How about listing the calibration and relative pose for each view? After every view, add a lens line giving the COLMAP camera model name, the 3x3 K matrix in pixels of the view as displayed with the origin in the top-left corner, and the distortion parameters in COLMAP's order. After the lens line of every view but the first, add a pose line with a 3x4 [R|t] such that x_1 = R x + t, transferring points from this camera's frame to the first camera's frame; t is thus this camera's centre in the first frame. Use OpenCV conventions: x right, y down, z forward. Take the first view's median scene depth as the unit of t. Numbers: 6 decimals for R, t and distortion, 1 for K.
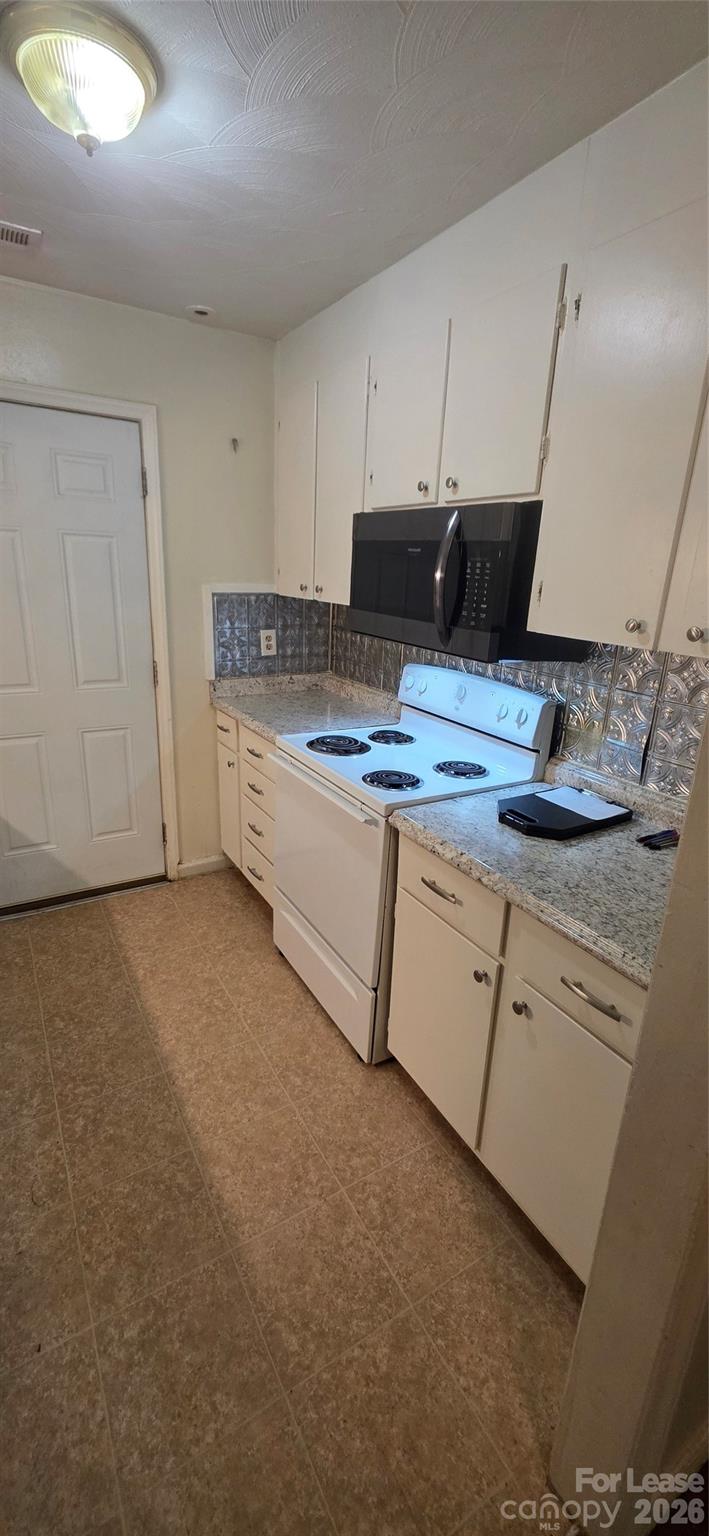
lens RADIAL K [[612.7, 0, 358.9], [0, 612.7, 767.5], [0, 0, 1]] dist [0.000777, 0.000050]
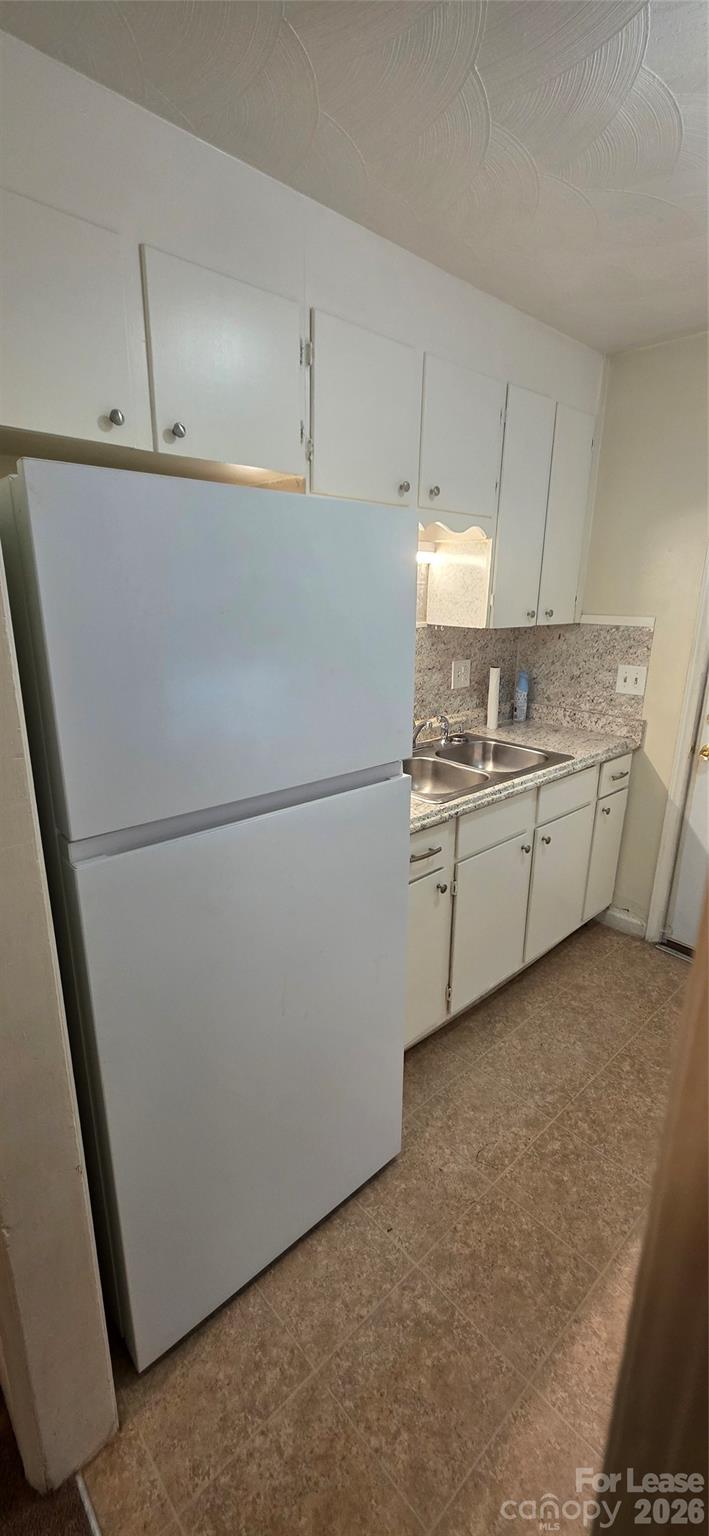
lens RADIAL K [[612.7, 0, 356.5], [0, 612.7, 765.8], [0, 0, 1]] dist [0.000777, 0.000050]
pose [[0.196494, 0.228855, -0.953423, 0.323476], [-0.300303, 0.939697, 0.163670, -0.079500], [0.933386, 0.254155, 0.253371, 0.303864]]
